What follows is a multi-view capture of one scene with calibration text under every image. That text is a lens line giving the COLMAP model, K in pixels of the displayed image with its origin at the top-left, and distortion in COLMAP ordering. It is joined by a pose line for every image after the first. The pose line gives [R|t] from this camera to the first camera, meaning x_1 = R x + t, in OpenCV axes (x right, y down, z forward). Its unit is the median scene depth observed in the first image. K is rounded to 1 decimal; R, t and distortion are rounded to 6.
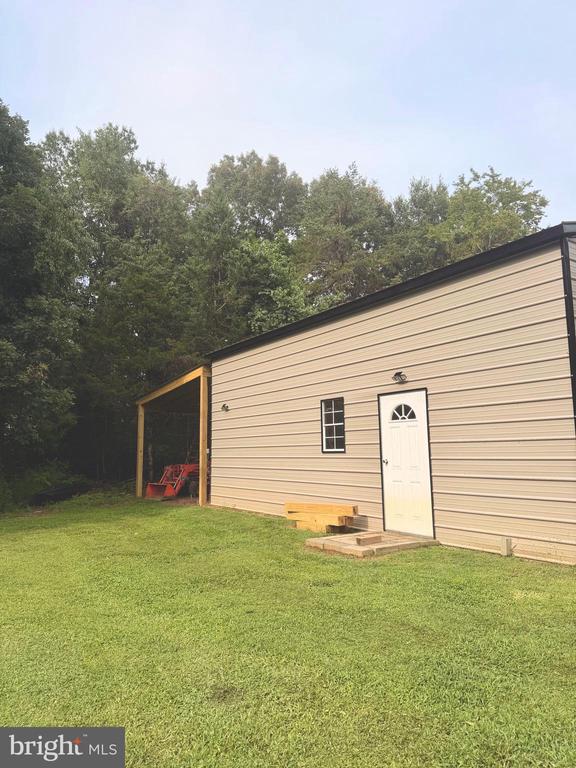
lens RADIAL K [[538.8, 0, 291.6], [0, 538.8, 391.4], [0, 0, 1]] dist [0.029983, -0.045142]
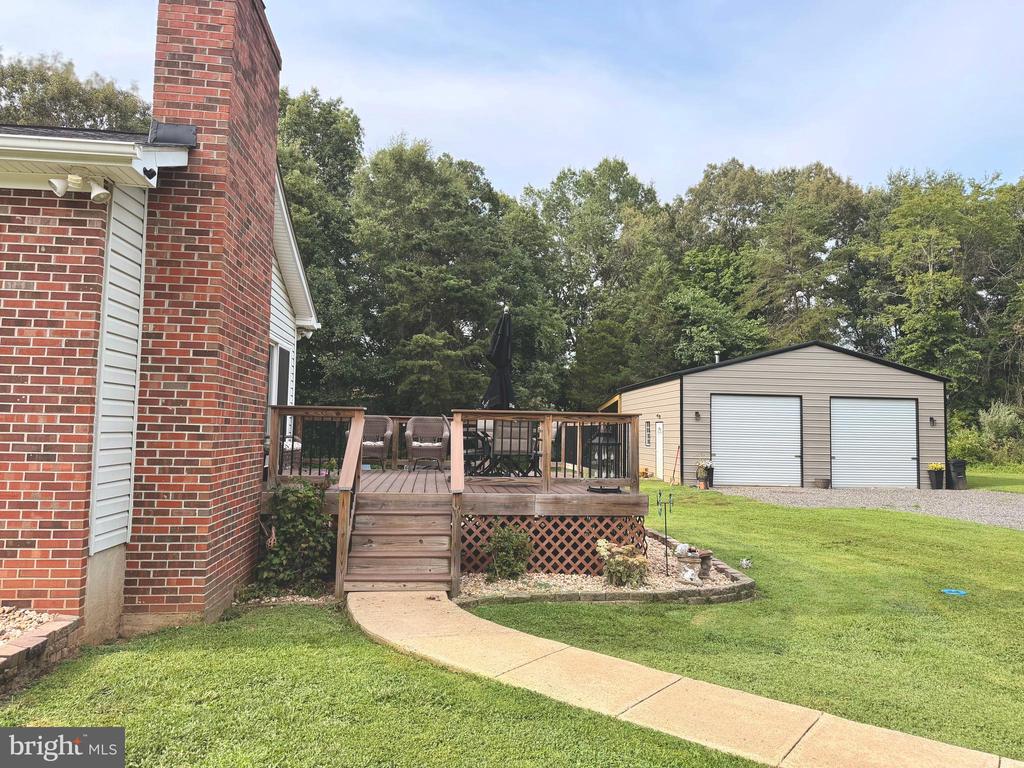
lens RADIAL K [[718.3, 0, 513.2], [0, 718.3, 383.9], [0, 0, 1]] dist [0.029983, -0.045142]
pose [[0.861640, 0.001773, -0.507517, 0.515960], [0.021419, 0.998976, 0.039853, -0.125448], [0.507068, -0.045209, 0.860719, -0.859015]]
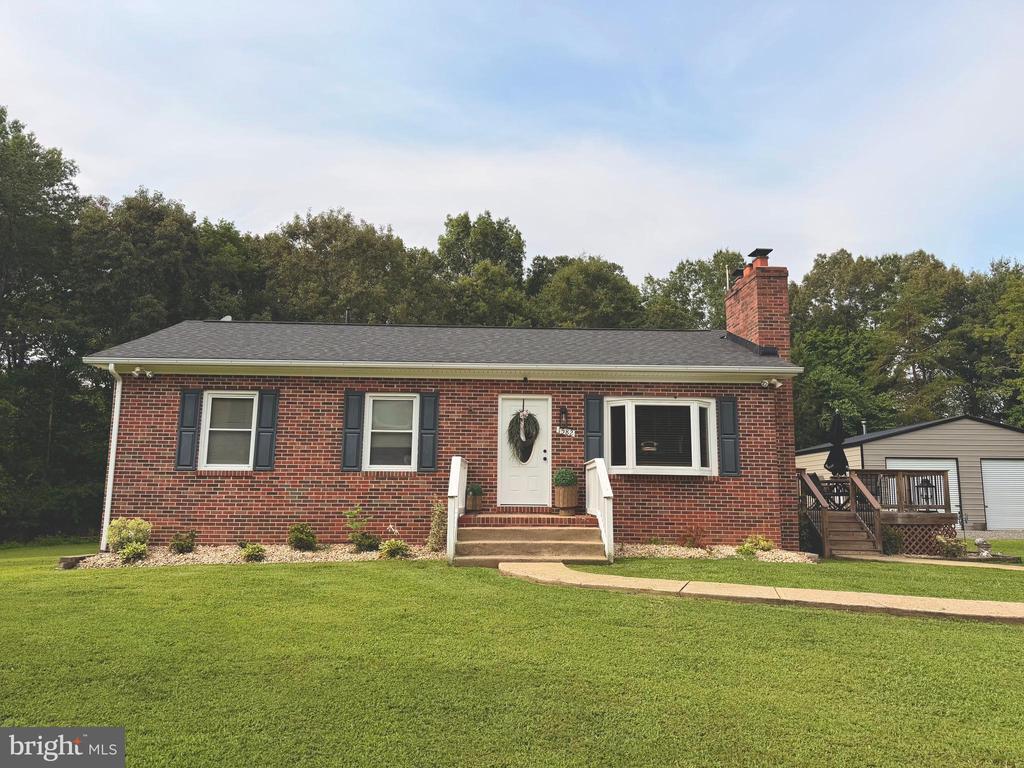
lens RADIAL K [[718.3, 0, 503.2], [0, 718.3, 390.5], [0, 0, 1]] dist [0.029983, -0.045142]
pose [[0.811917, -0.058292, -0.580855, 0.435796], [0.040457, 0.998228, -0.043628, -0.163899], [0.582369, 0.011923, 0.812837, -1.406659]]
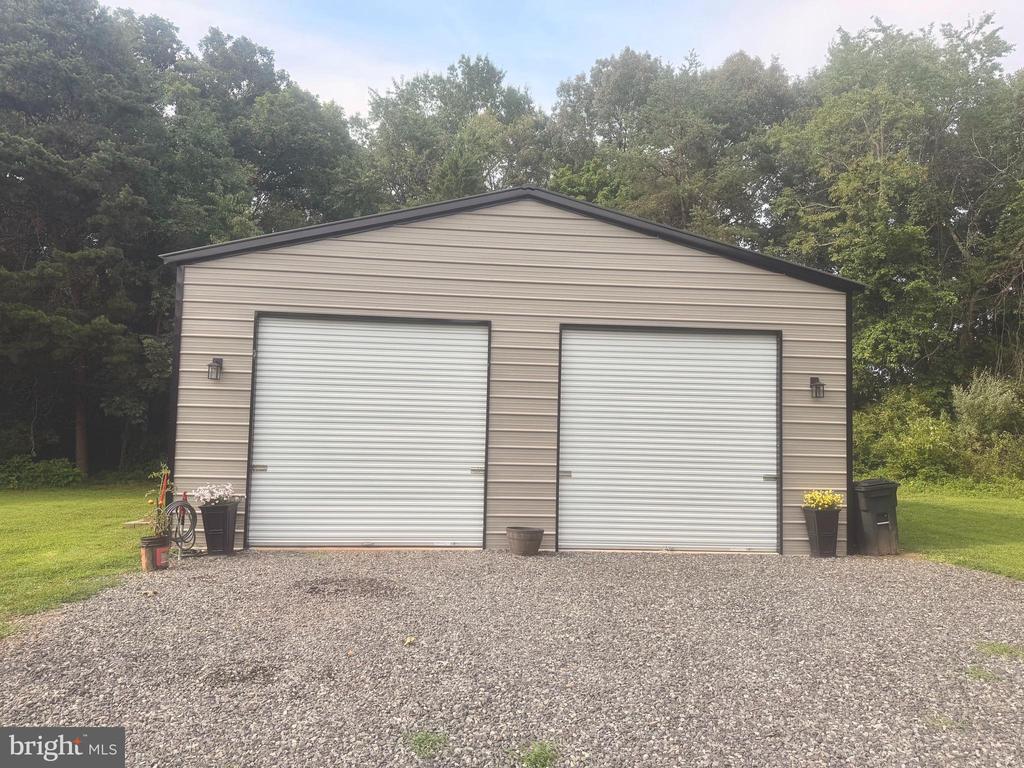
lens RADIAL K [[718.3, 0, 512.6], [0, 718.3, 388.0], [0, 0, 1]] dist [0.029983, -0.045142]
pose [[0.865167, 0.011098, -0.501362, 0.575641], [0.016155, 0.998619, 0.049984, -0.026551], [0.501224, -0.051344, 0.863793, 0.010423]]
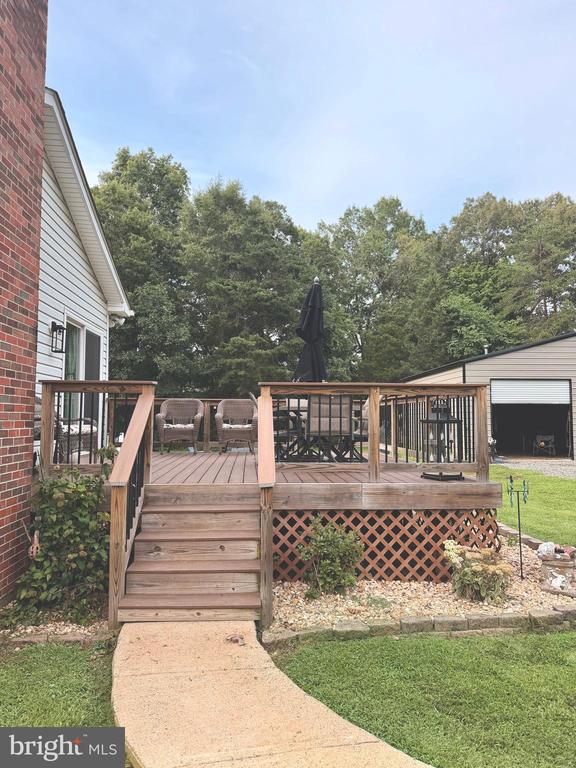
lens RADIAL K [[538.8, 0, 285.0], [0, 538.8, 382.9], [0, 0, 1]] dist [0.029983, -0.045142]
pose [[0.836911, -0.013902, -0.547162, 0.426683], [0.042490, 0.998311, 0.039626, -0.104306], [0.545687, -0.056412, 0.836088, -0.729645]]
